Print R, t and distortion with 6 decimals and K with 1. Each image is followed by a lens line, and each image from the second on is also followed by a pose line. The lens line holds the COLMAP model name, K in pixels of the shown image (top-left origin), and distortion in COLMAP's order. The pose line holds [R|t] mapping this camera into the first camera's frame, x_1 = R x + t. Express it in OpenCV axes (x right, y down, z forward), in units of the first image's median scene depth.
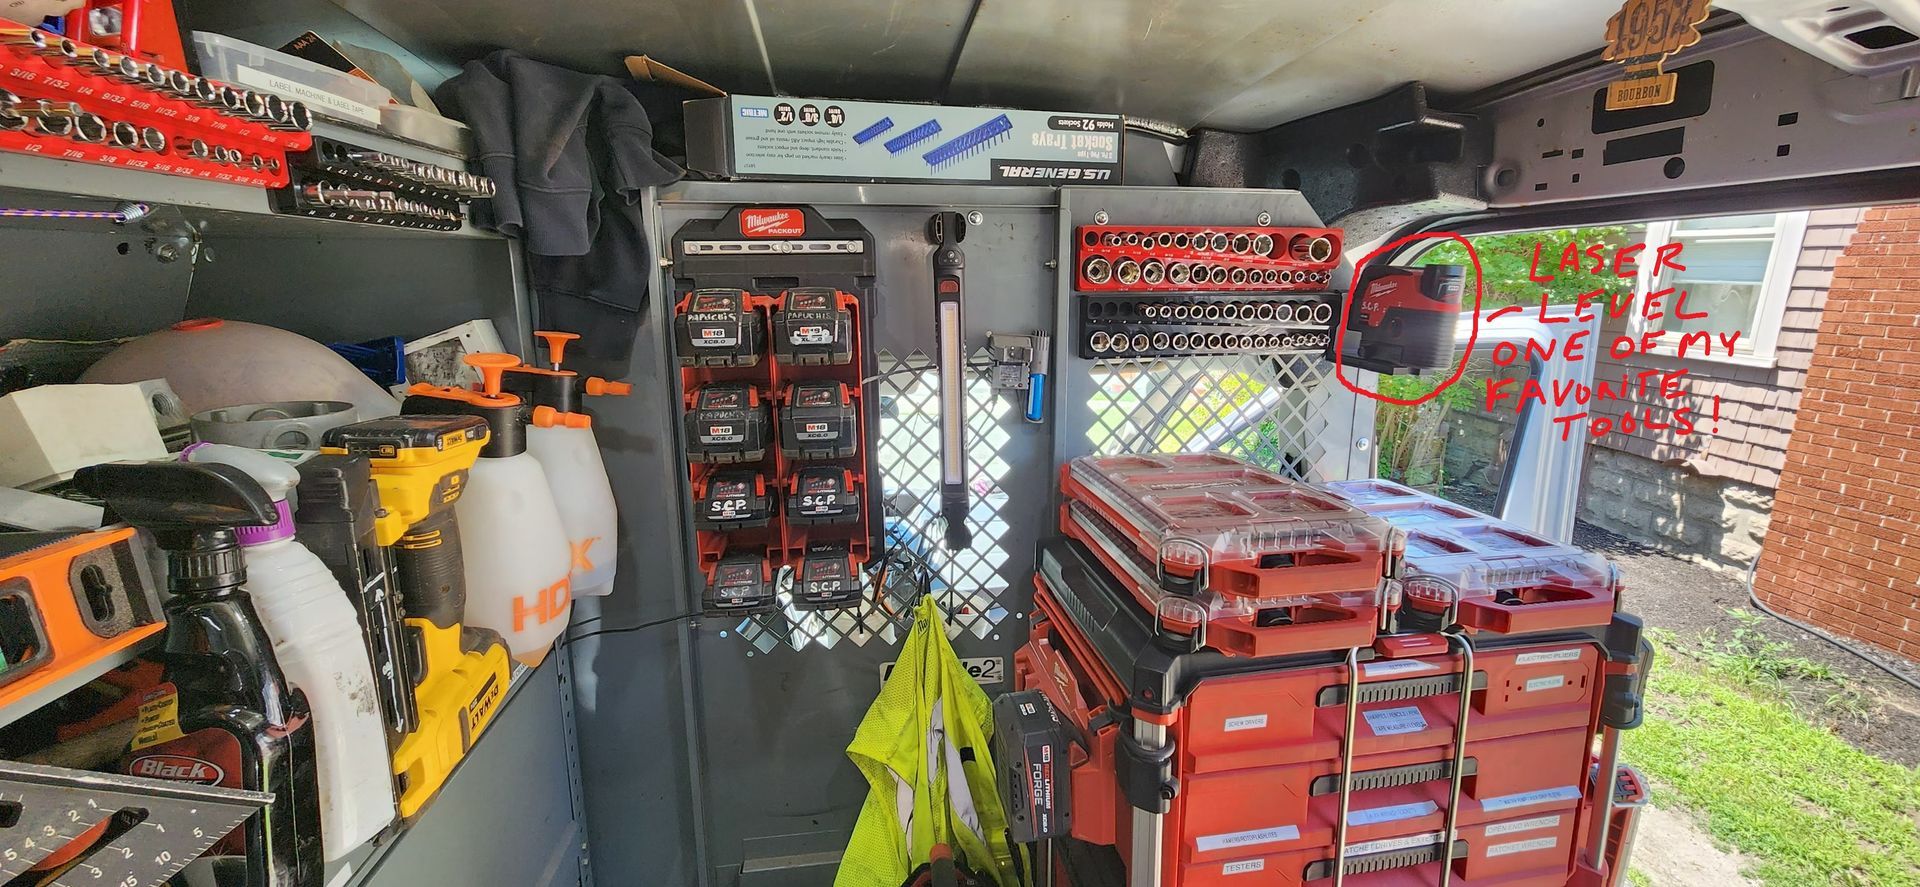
lens RADIAL K [[814.7, 0, 963.7], [0, 814.7, 412.7], [0, 0, 1]] dist [0.001131, 0.000025]
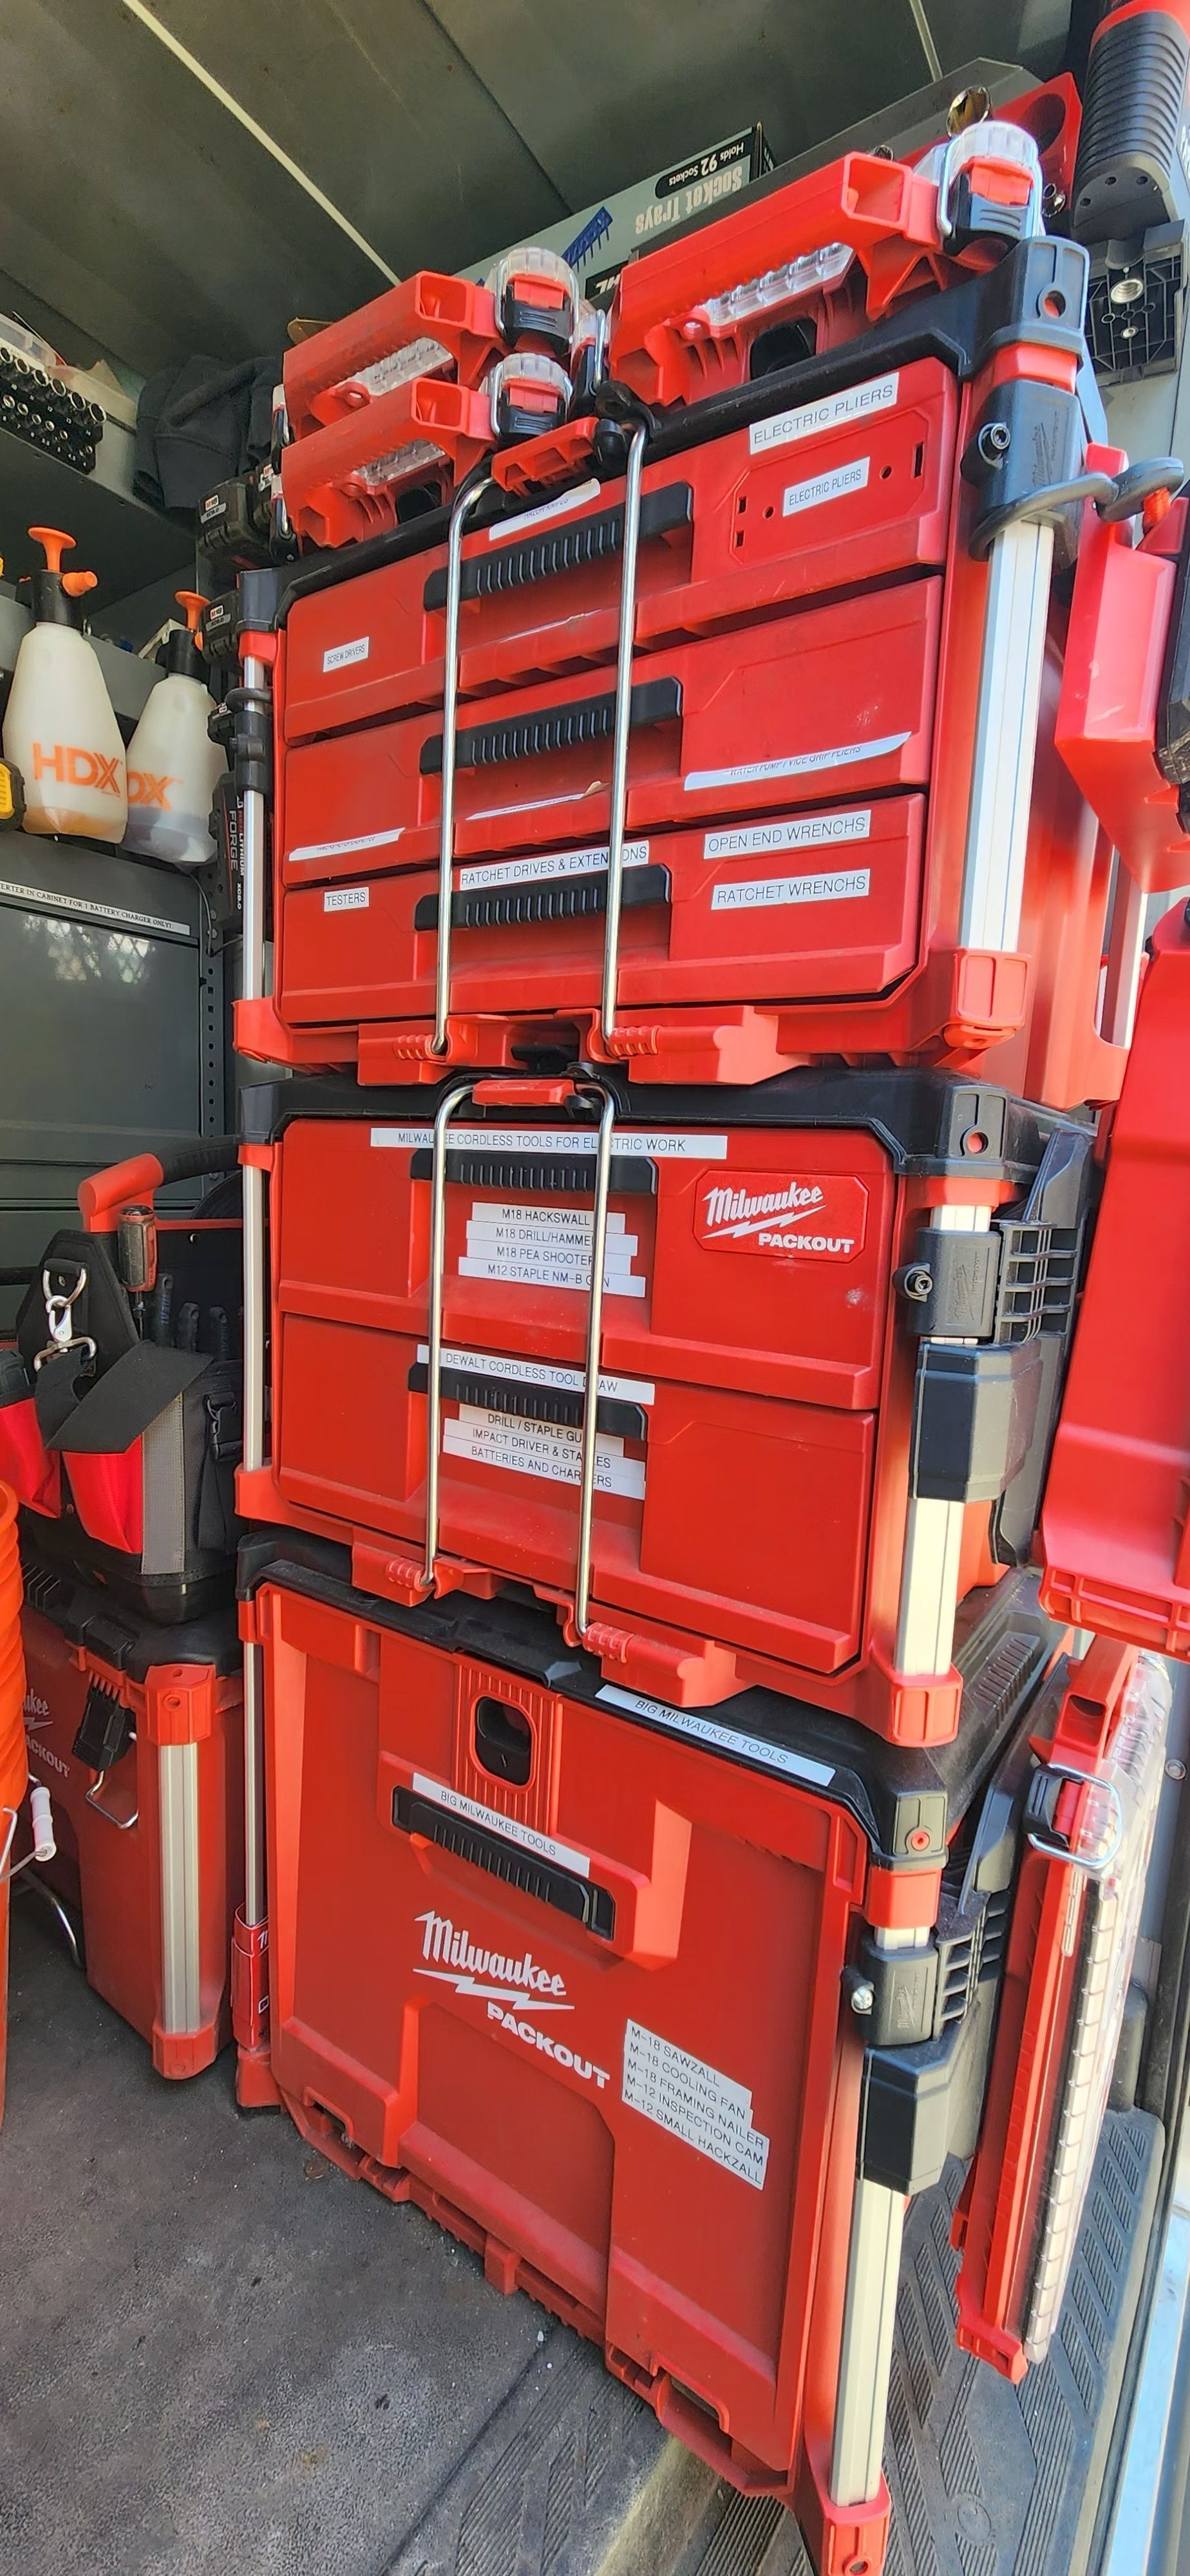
lens RADIAL K [[1045.5, 0, 606.8], [0, 1045.5, 1293.6], [0, 0, 1]] dist [0.003263, 0.000091]
pose [[0.713142, 0.126595, -0.689494, 1.076949], [-0.174727, 0.984617, 0.000062, 0.794724], [0.678895, 0.120429, 0.724291, 0.522011]]
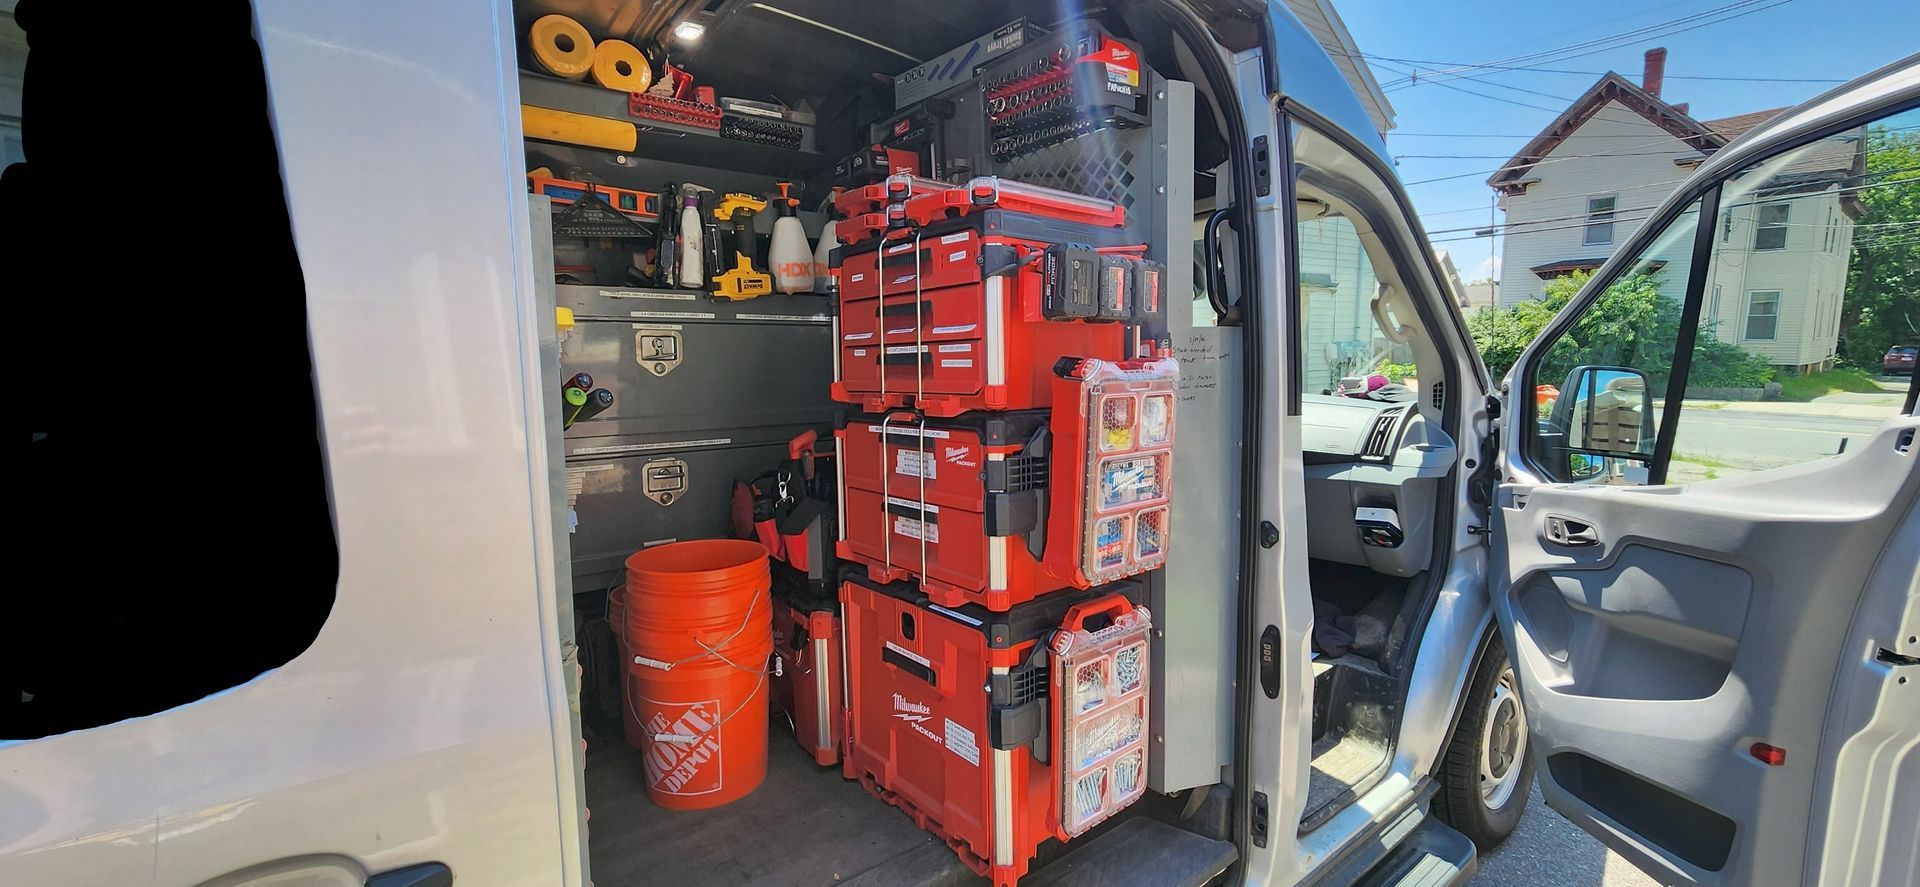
lens RADIAL K [[779.3, 0, 968.6], [0, 779.3, 428.1], [0, 0, 1]] dist [0.003263, 0.000091]
pose [[0.483261, 0.064765, -0.873077, 2.126166], [-0.145186, 0.989380, -0.006970, 0.682274], [0.863354, 0.130127, 0.487532, 0.267006]]
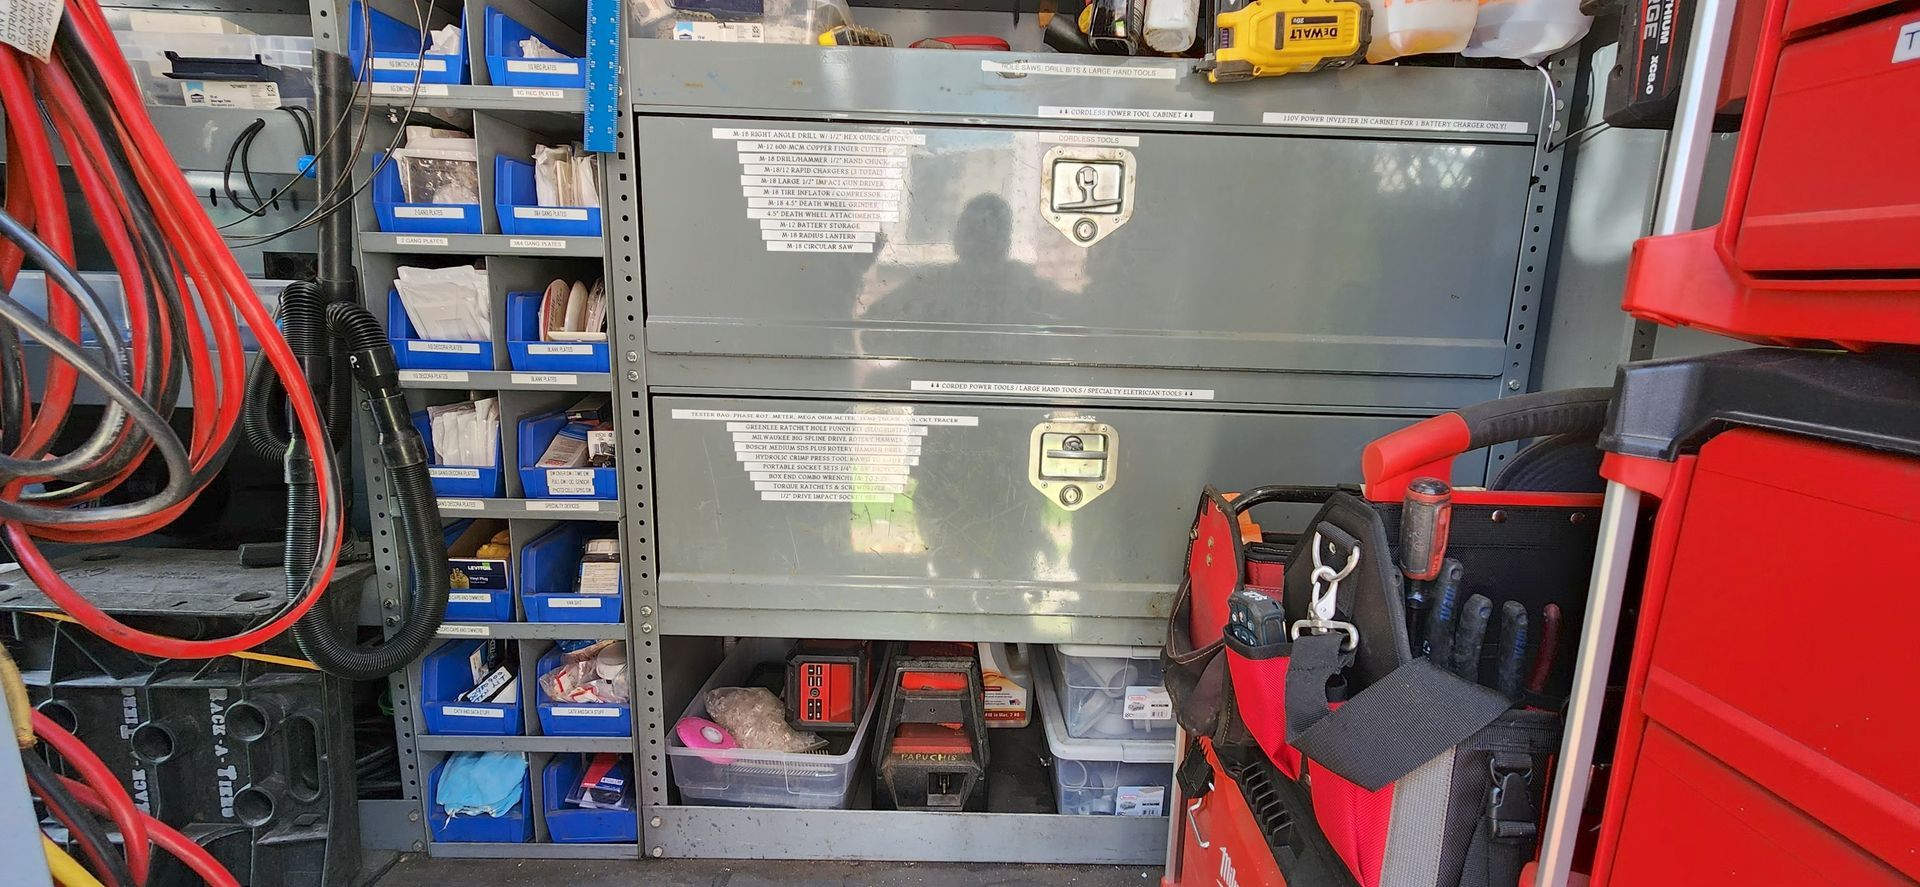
lens RADIAL K [[779.3, 0, 968.6], [0, 779.3, 428.1], [0, 0, 1]] dist [0.003263, 0.000091]
pose [[-0.147590, 0.184170, -0.971750, 0.709620], [-0.206730, 0.955063, 0.212406, 0.691776], [0.967202, 0.232239, -0.102885, 0.627213]]
